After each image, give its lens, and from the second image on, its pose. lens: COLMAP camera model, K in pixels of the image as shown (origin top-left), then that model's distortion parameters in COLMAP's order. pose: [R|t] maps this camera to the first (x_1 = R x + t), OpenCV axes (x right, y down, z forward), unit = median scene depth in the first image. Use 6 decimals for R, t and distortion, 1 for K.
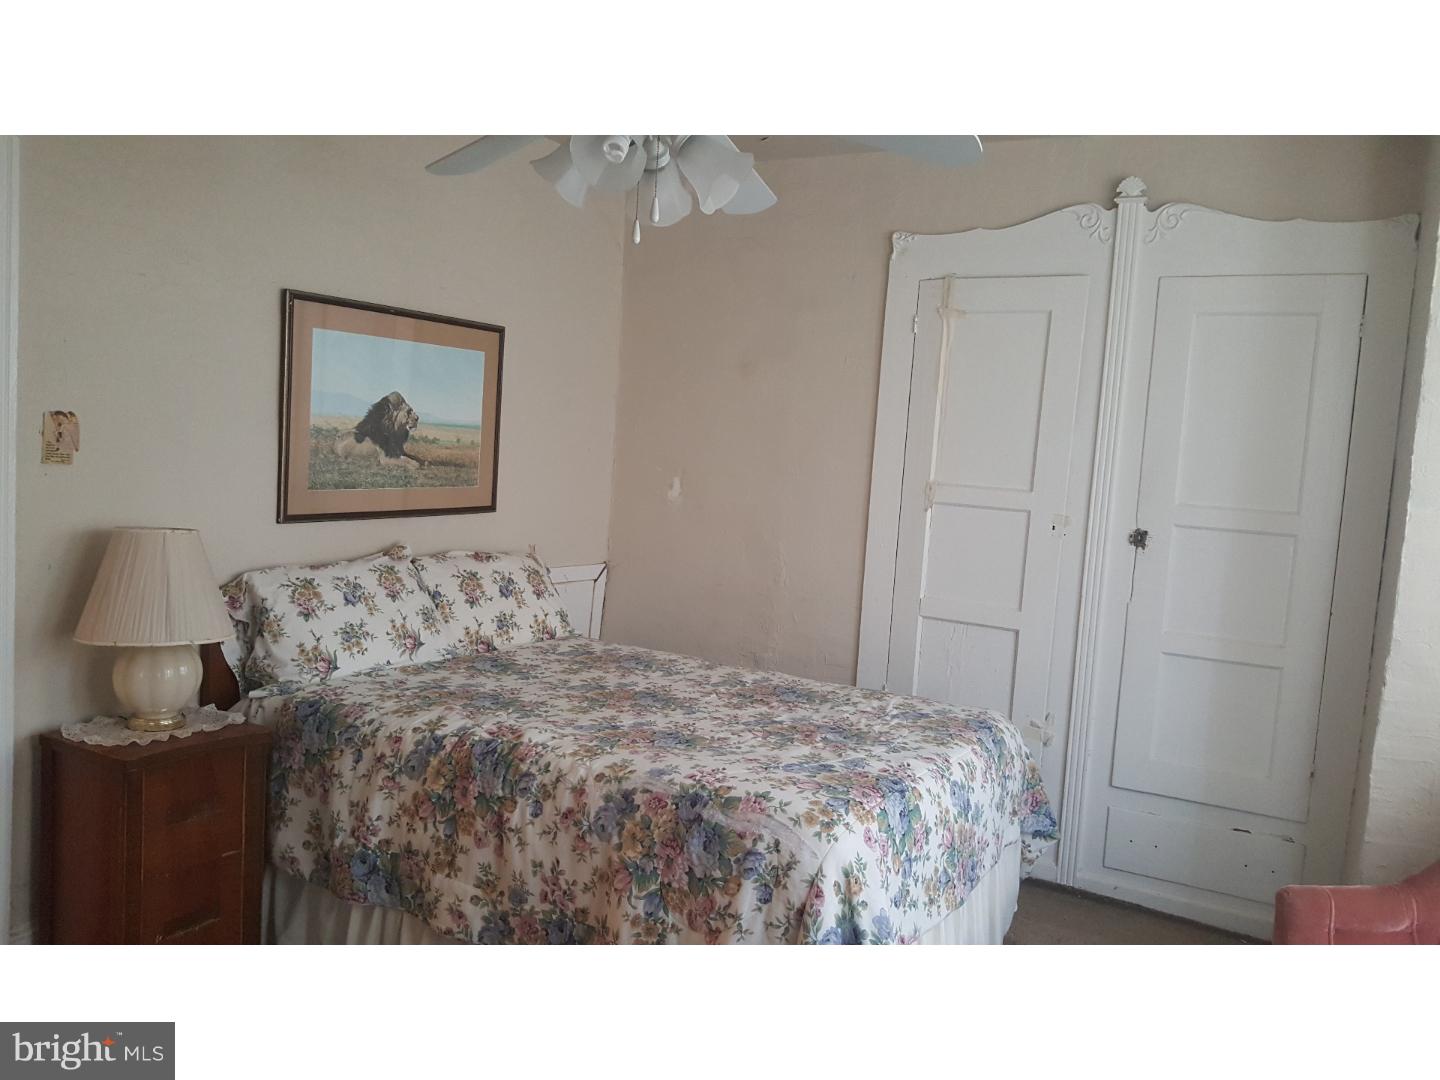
lens RADIAL K [[1072.2, 0, 704.3], [0, 1072.2, 546.5], [0, 0, 1]] dist [0.171073, -0.279044]
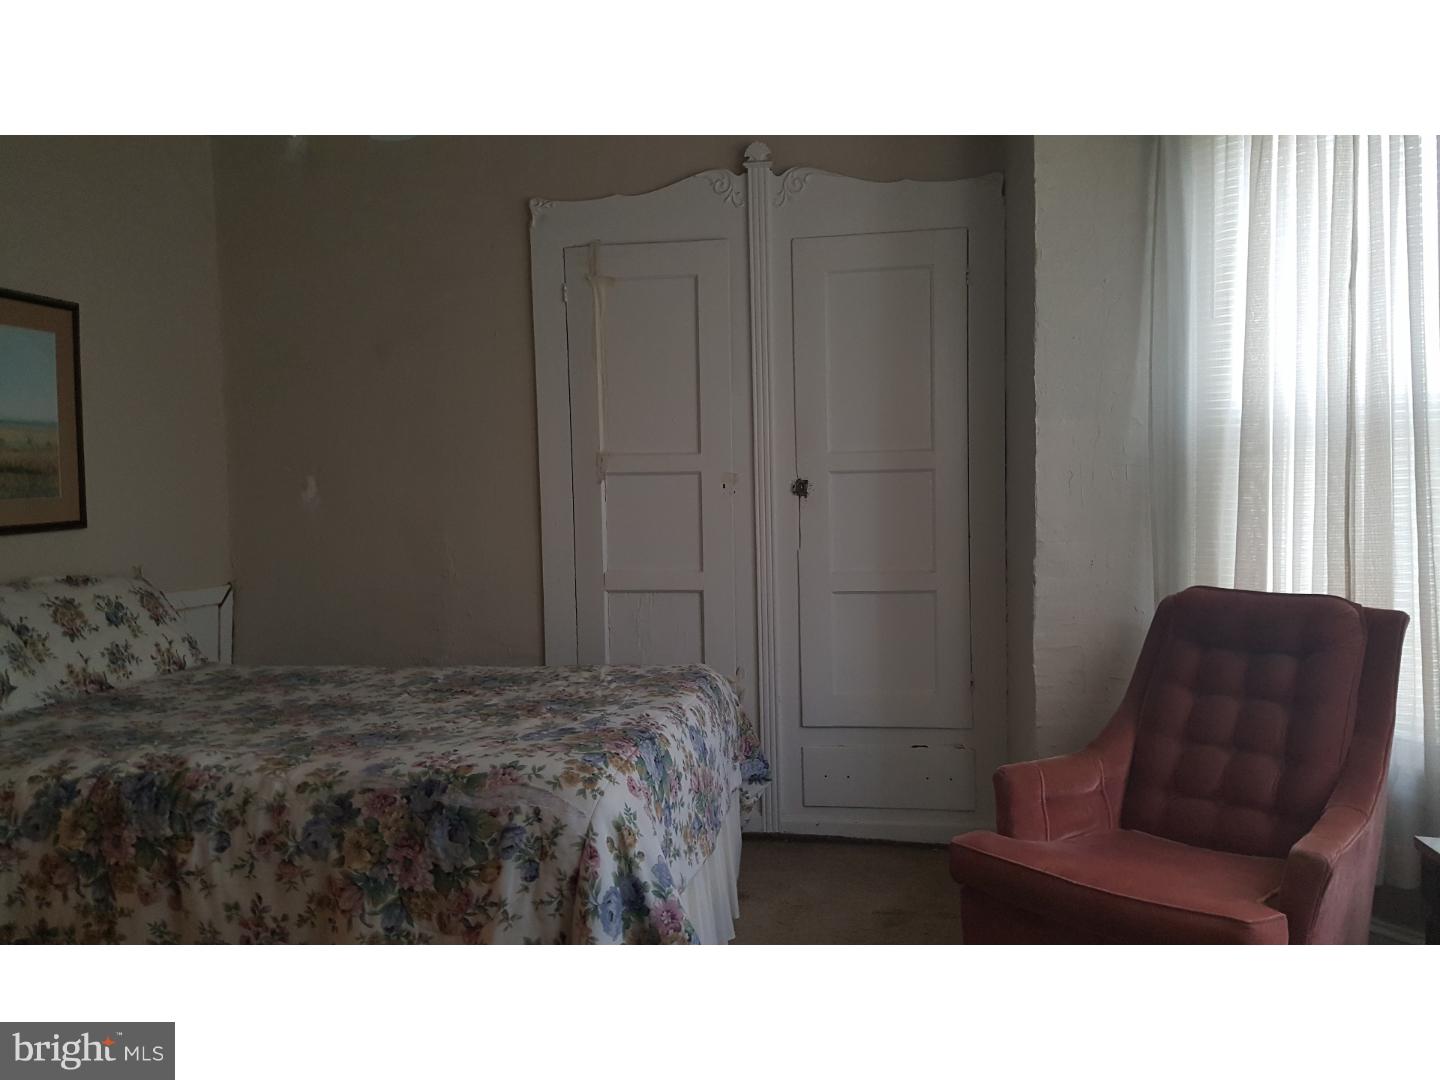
lens RADIAL K [[1072.2, 0, 704.3], [0, 1072.2, 546.5], [0, 0, 1]] dist [0.171073, -0.279044]
pose [[0.930559, -0.101367, 0.351831, -0.081752], [0.112650, 0.993566, -0.011690, 0.069435], [-0.348382, 0.050513, 0.935991, 0.088219]]
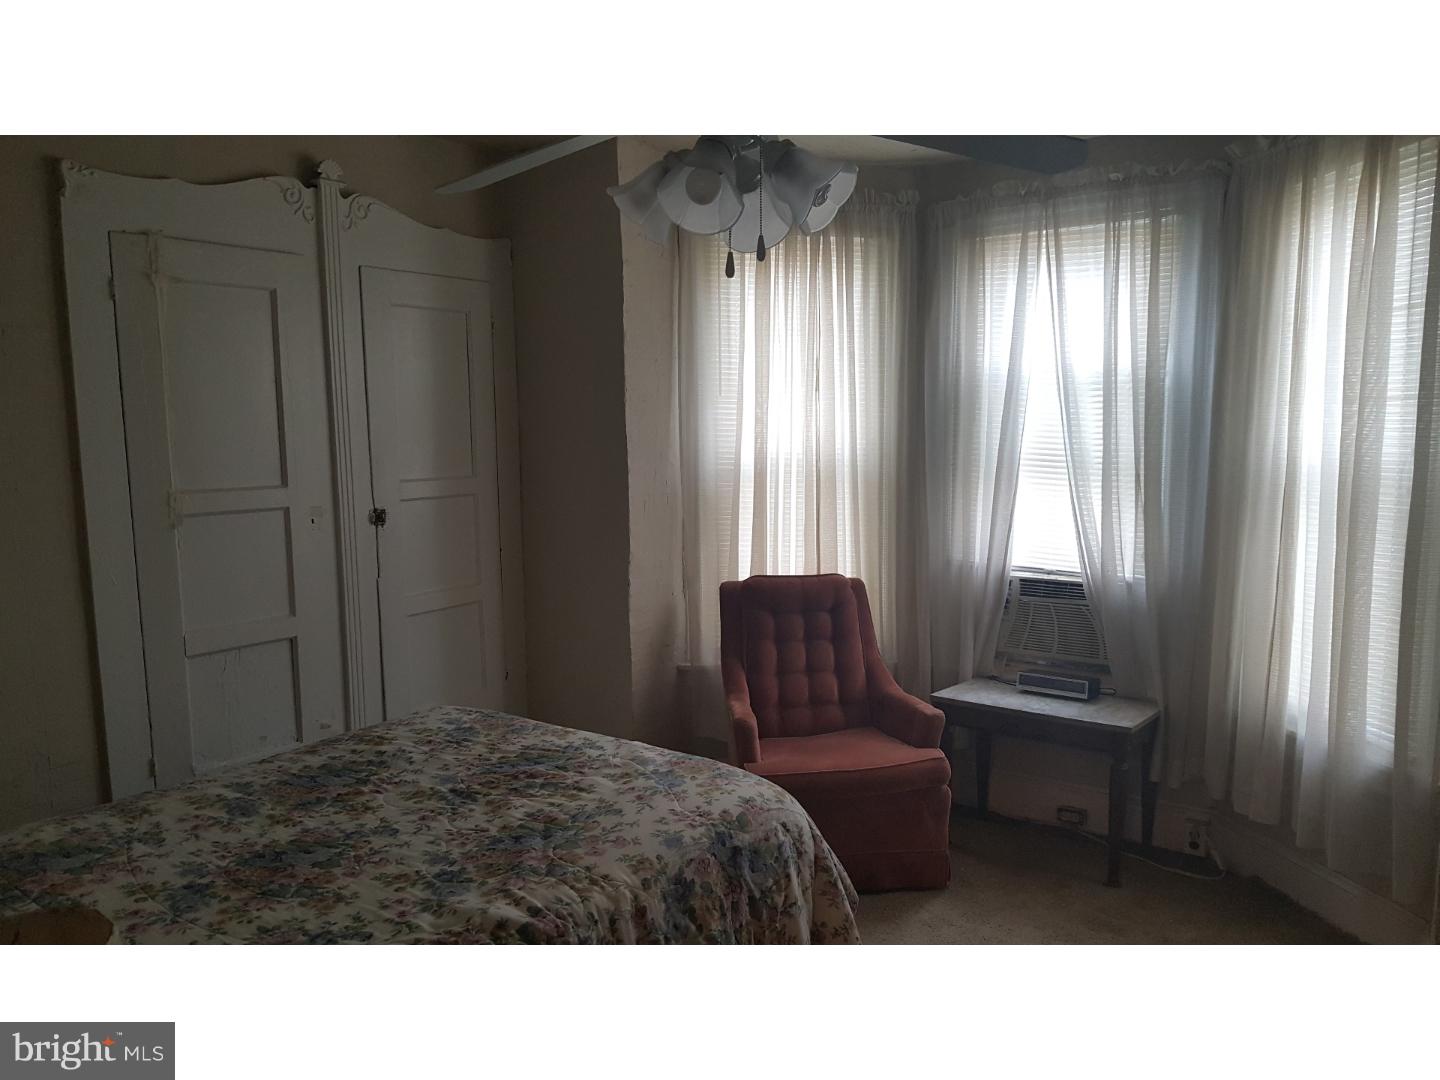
lens RADIAL K [[1072.2, 0, 704.3], [0, 1072.2, 546.5], [0, 0, 1]] dist [0.171073, -0.279044]
pose [[0.088483, -0.189640, 0.977859, -0.836222], [0.101554, 0.978311, 0.180538, -0.189089], [-0.990887, 0.083330, 0.105823, 0.791816]]
